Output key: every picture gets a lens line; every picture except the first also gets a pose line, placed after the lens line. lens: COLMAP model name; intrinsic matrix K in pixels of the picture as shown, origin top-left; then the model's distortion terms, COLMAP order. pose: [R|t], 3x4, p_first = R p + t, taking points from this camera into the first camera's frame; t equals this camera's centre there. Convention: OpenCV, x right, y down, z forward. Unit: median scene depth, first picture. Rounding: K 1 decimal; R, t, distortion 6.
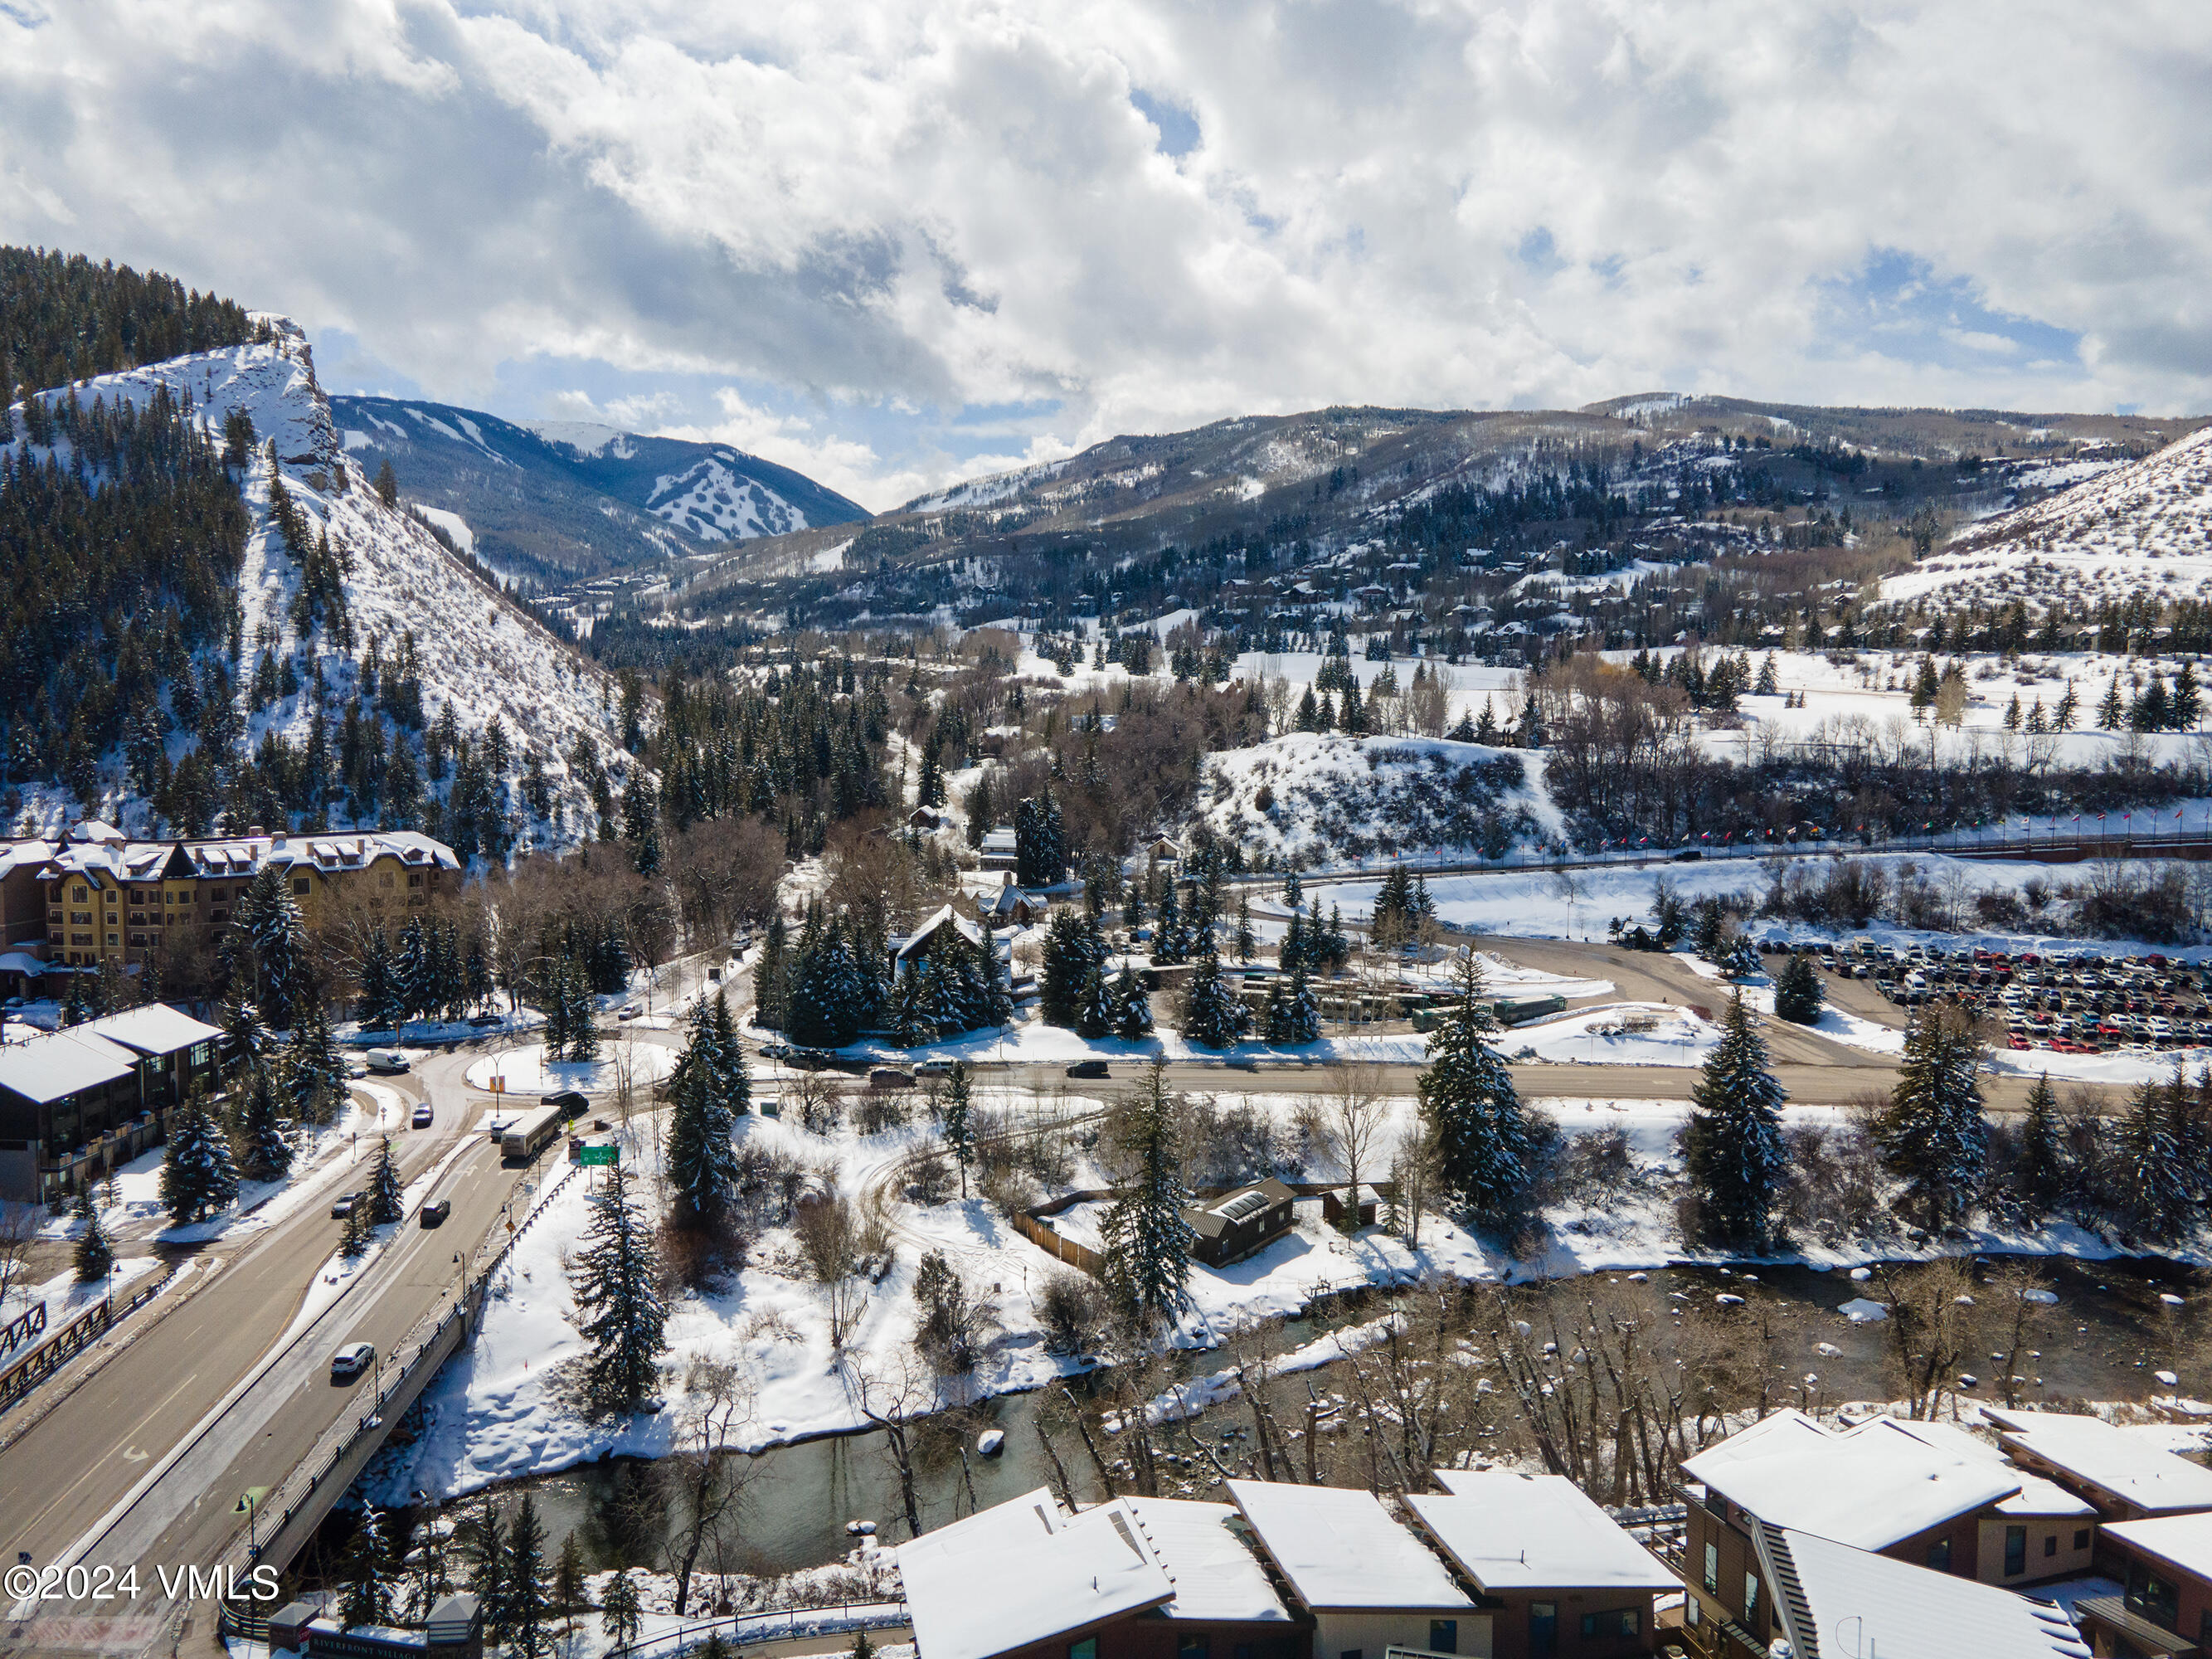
lens RADIAL K [[1545.6, 0, 1164.0], [0, 1545.6, 822.8], [0, 0, 1]] dist [0.010399, 0.047318]
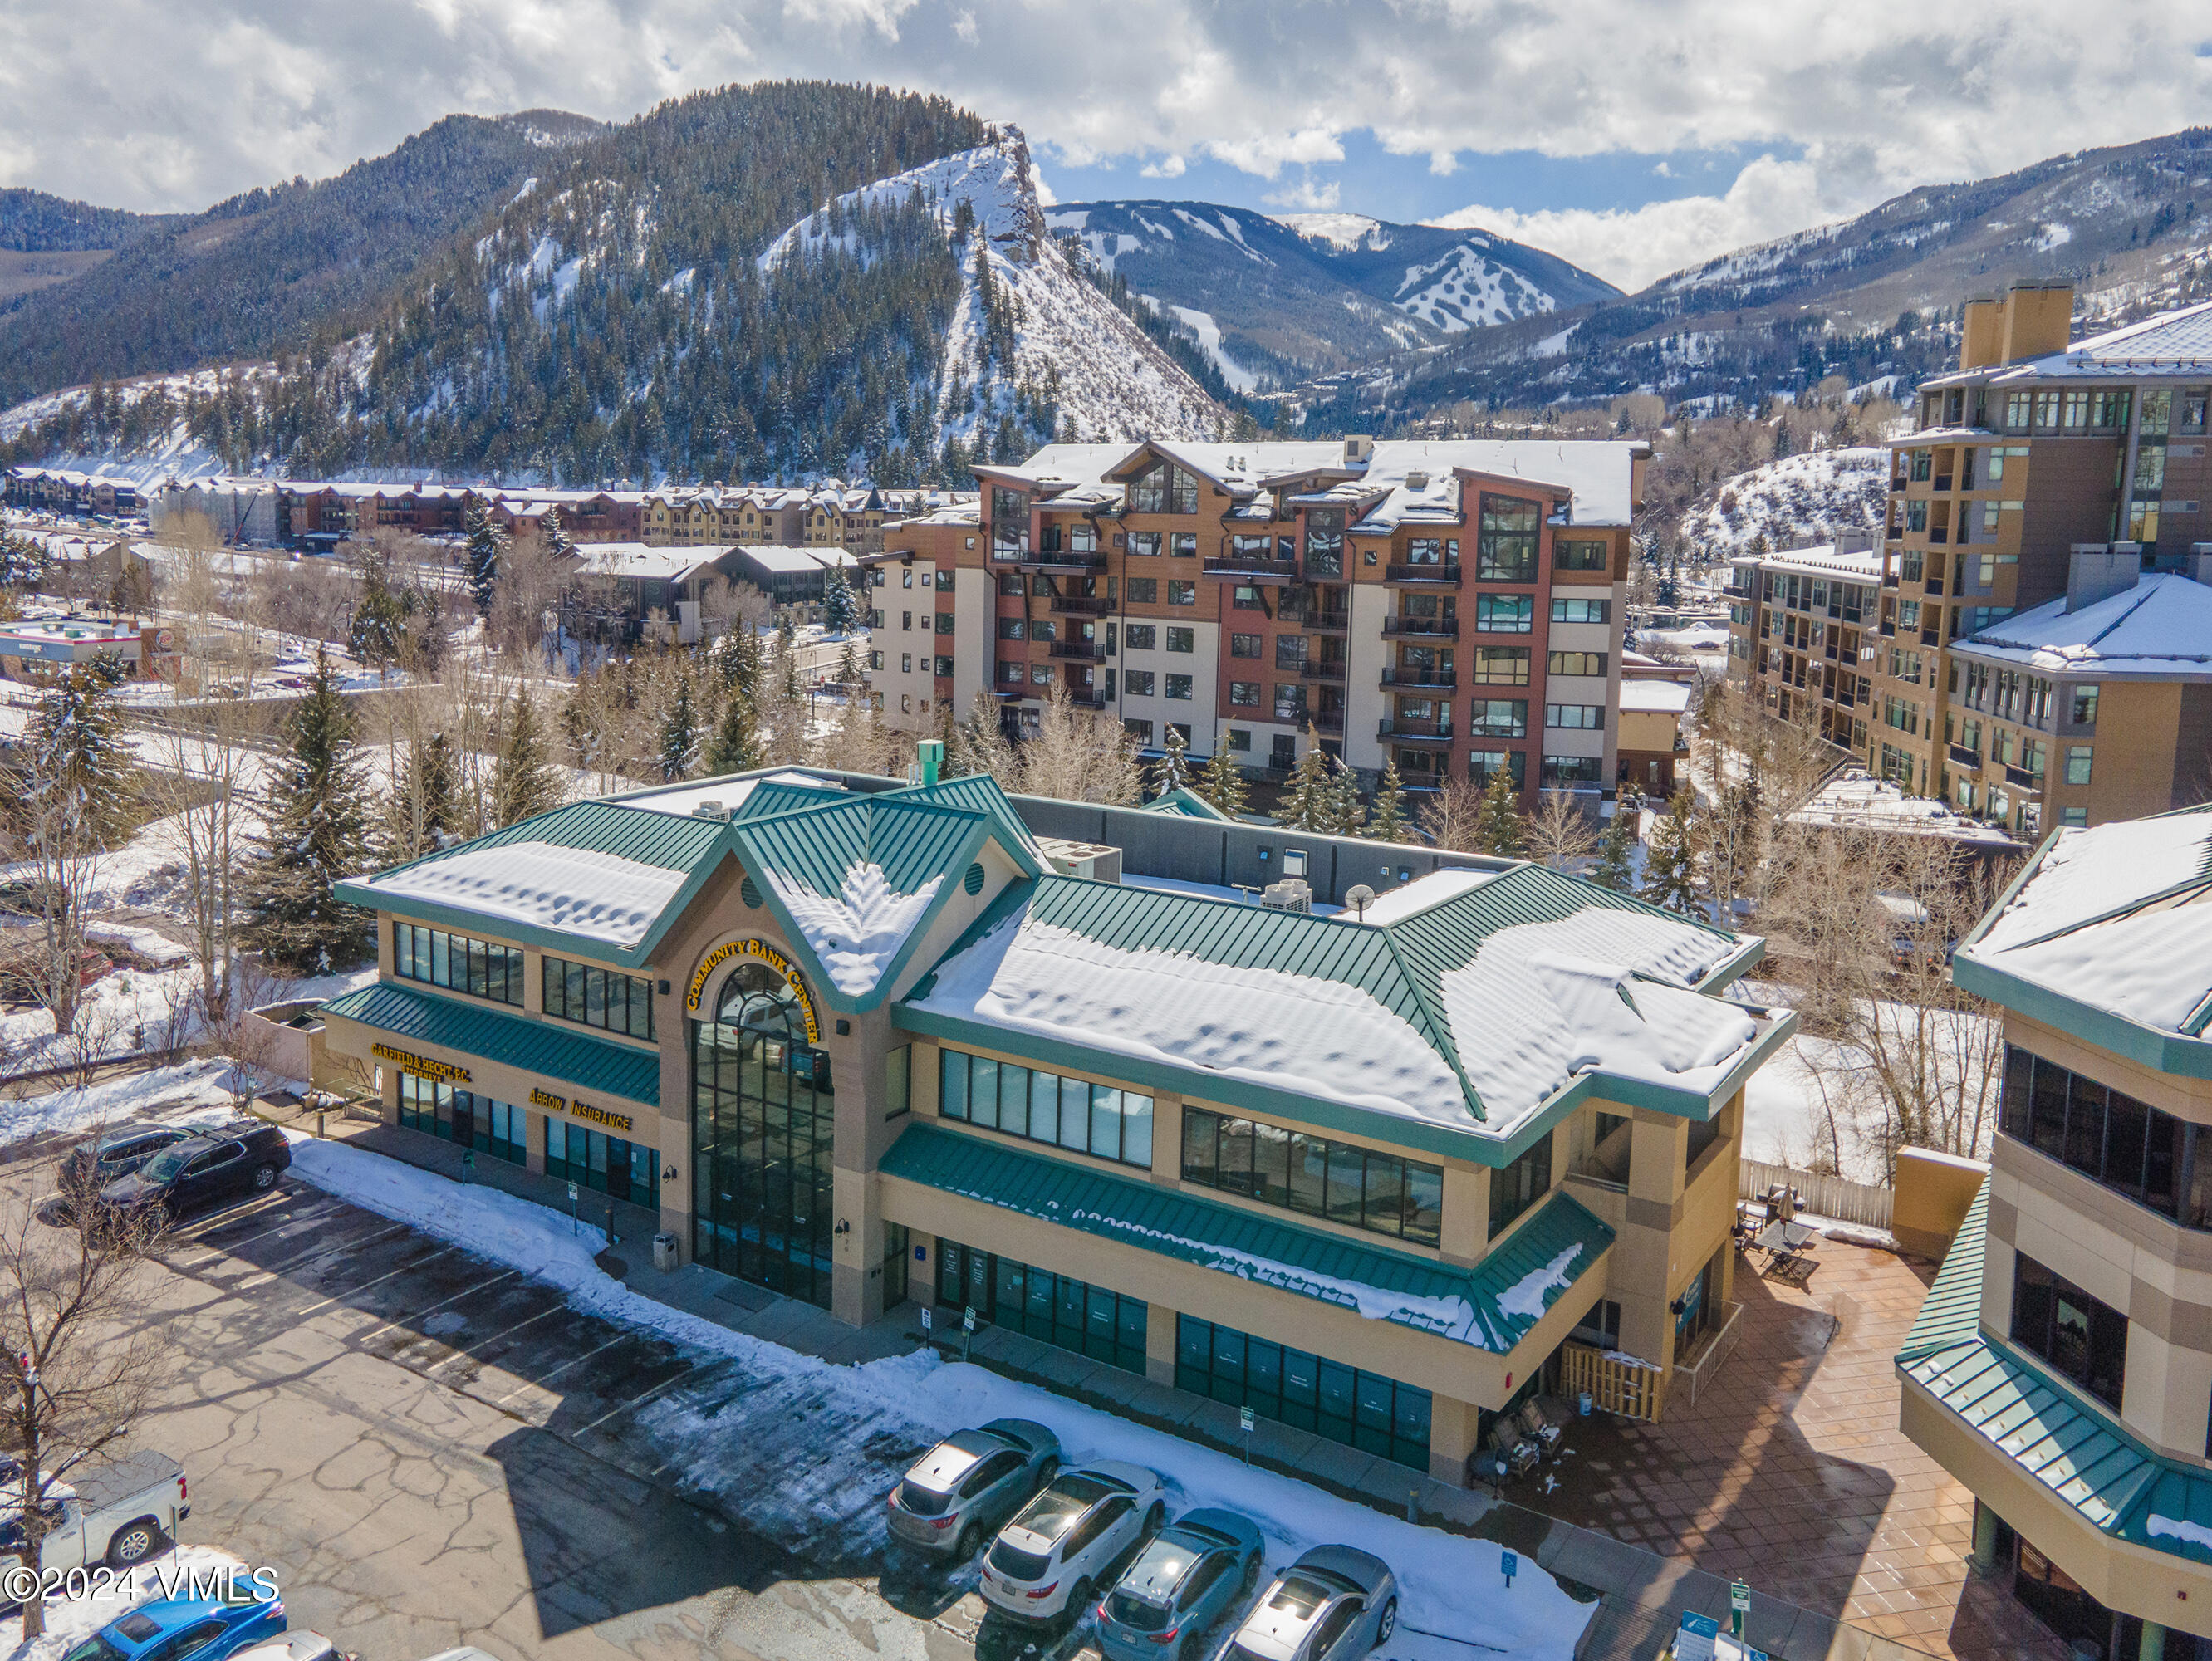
lens RADIAL K [[1791.7, 0, 1191.5], [0, 1791.7, 748.0], [0, 0, 1]] dist [0.016404, 0.076470]
pose [[0.902509, 0.074458, -0.424187, 0.207021], [-0.056991, 0.996927, 0.053738, 0.082439], [0.426885, -0.024324, 0.903979, -0.225117]]
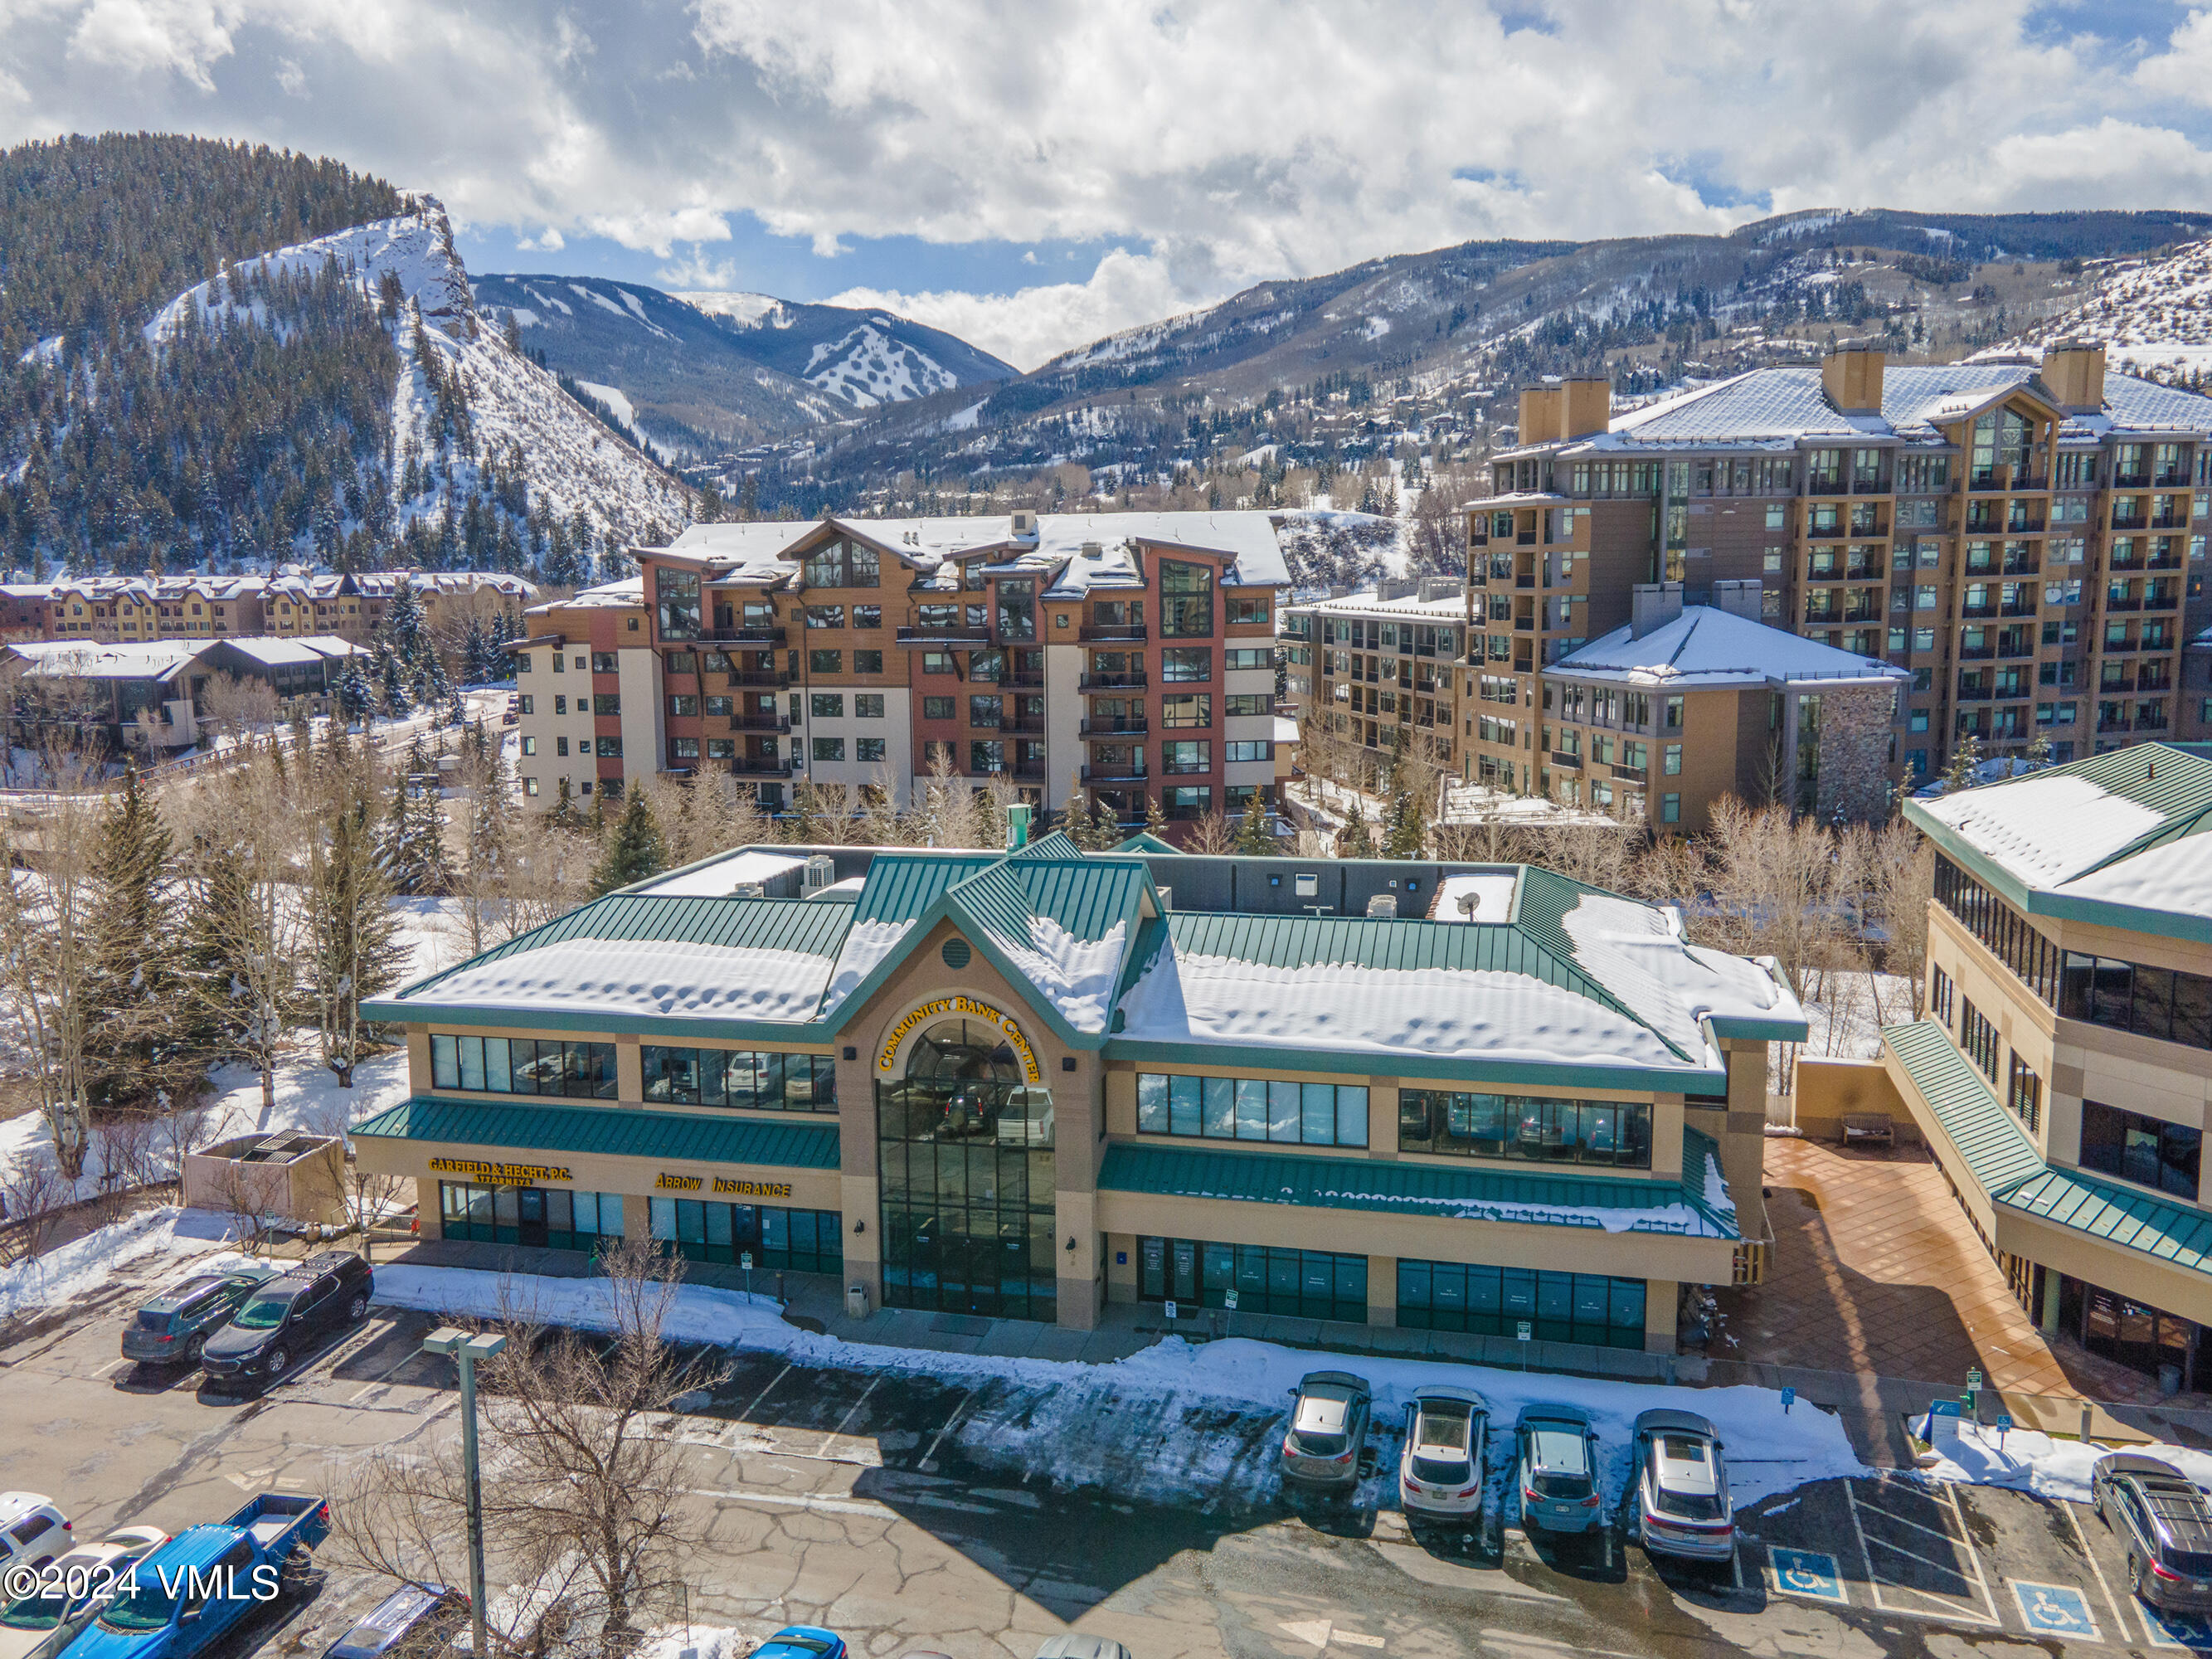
lens RADIAL K [[1679.4, 0, 1181.8], [0, 1679.4, 797.9], [0, 0, 1]] dist [0.004712, 0.083561]
pose [[0.993083, -0.002390, -0.117391, 0.166488], [0.007984, 0.998853, 0.047203, 0.083248], [0.117143, -0.047813, 0.991963, -0.244859]]
